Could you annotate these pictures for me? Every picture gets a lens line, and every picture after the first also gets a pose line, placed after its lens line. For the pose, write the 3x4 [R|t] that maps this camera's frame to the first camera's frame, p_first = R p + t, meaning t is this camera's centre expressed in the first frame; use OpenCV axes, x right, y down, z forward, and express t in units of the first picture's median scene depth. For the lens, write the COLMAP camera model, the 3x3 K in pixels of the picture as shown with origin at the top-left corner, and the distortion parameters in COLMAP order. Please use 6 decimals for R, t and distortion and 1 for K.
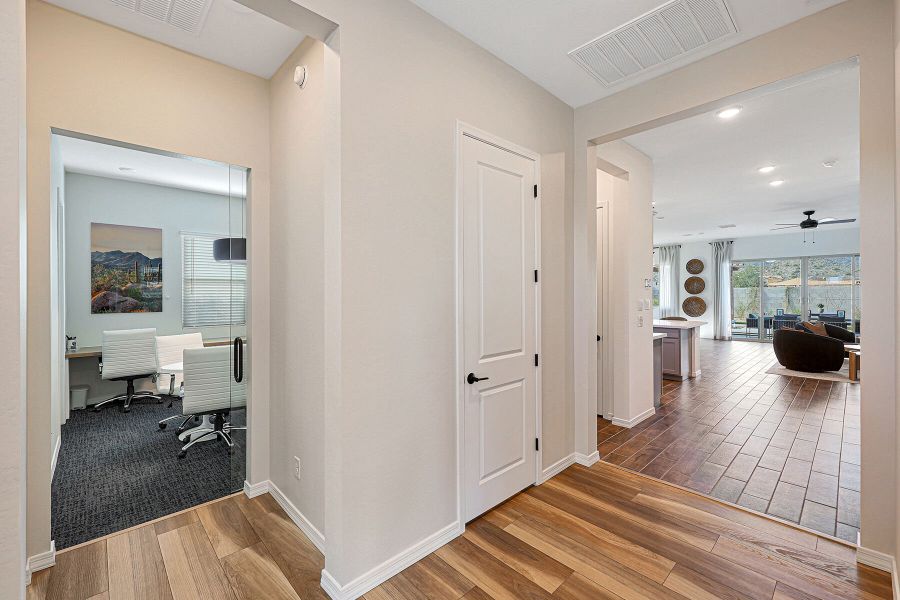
lens RADIAL K [[379.5, 0, 453.6], [0, 379.5, 286.4], [0, 0, 1]] dist [0.004968, 0.000703]
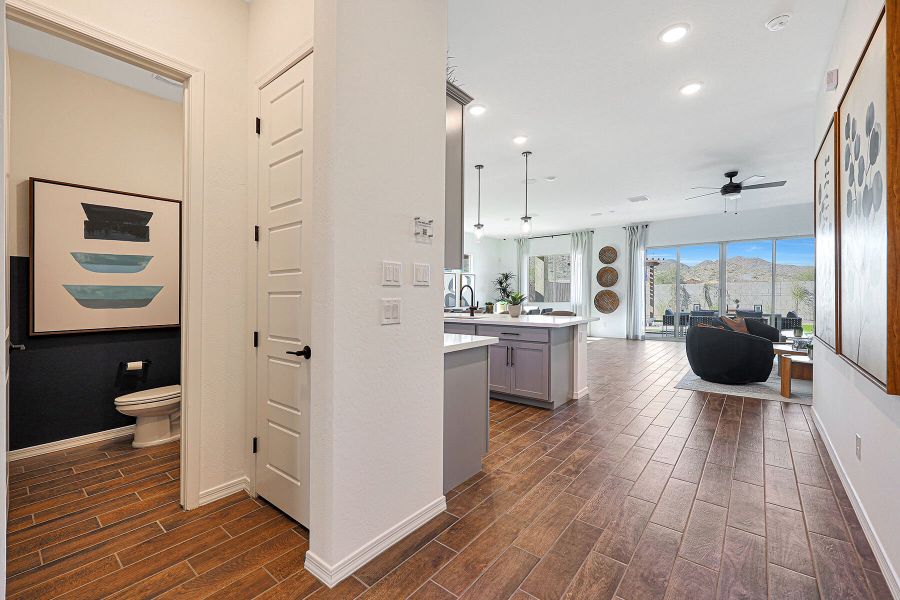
lens RADIAL K [[379.5, 0, 446.6], [0, 379.5, 296.3], [0, 0, 1]] dist [0.004968, 0.000703]
pose [[0.992507, -0.004037, 0.122122, 0.174666], [0.001322, 0.999750, 0.022301, 0.022602], [-0.122182, -0.021973, 0.992265, 0.198141]]
